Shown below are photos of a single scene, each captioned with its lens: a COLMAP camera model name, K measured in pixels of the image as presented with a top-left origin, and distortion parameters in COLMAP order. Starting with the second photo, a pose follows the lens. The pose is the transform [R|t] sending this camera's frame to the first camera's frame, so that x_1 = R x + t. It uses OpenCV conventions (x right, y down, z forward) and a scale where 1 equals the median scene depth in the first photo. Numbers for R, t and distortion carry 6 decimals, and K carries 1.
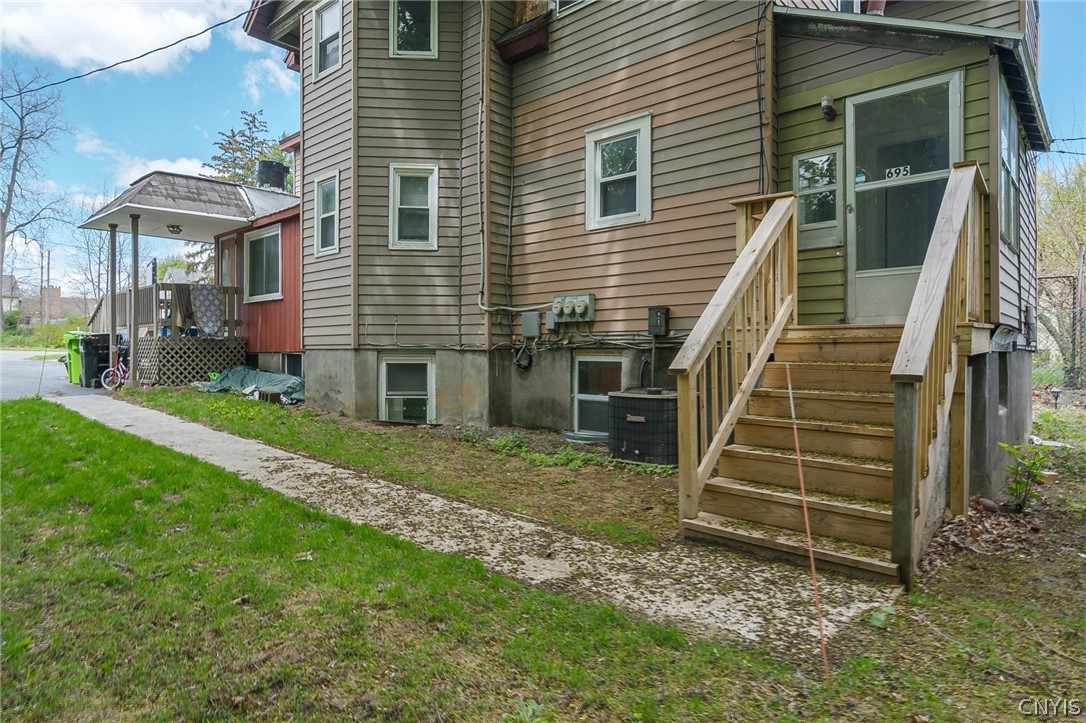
lens RADIAL K [[623.8, 0, 542.8], [0, 623.8, 355.3], [0, 0, 1]] dist [0.006179, 0.000128]
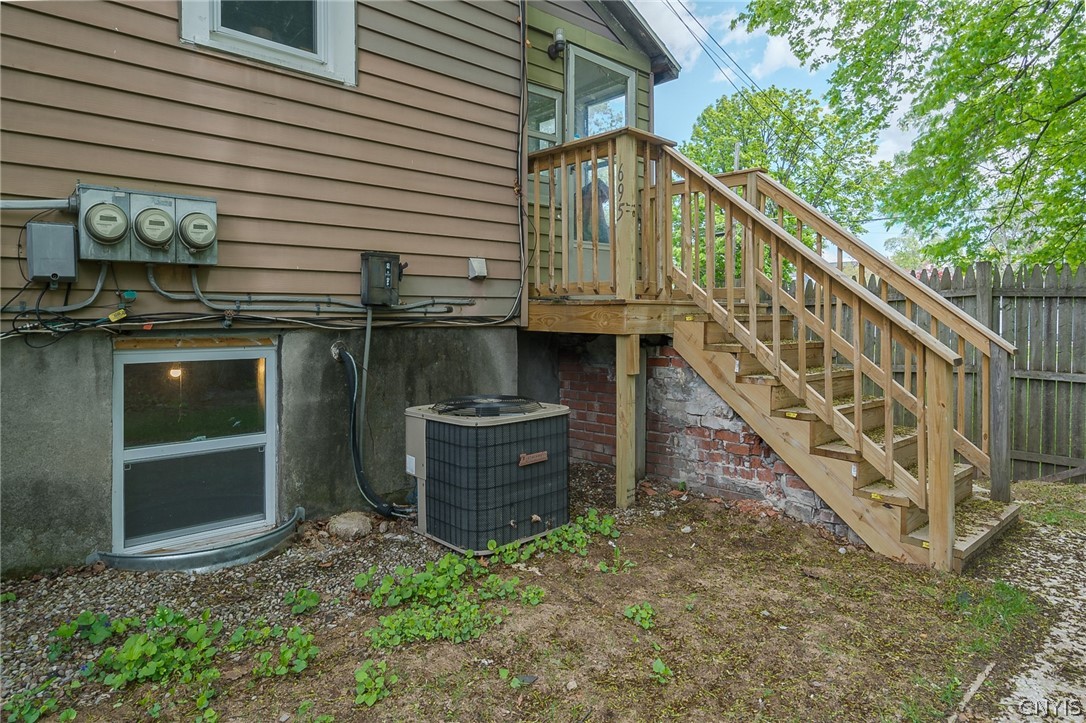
lens RADIAL K [[623.8, 0, 537.0], [0, 623.8, 325.0], [0, 0, 1]] dist [0.006179, 0.000128]
pose [[0.105884, -0.014707, 0.994270, -0.331861], [0.009109, 0.999863, 0.013820, -0.020039], [-0.994337, 0.007594, 0.106003, 0.779290]]
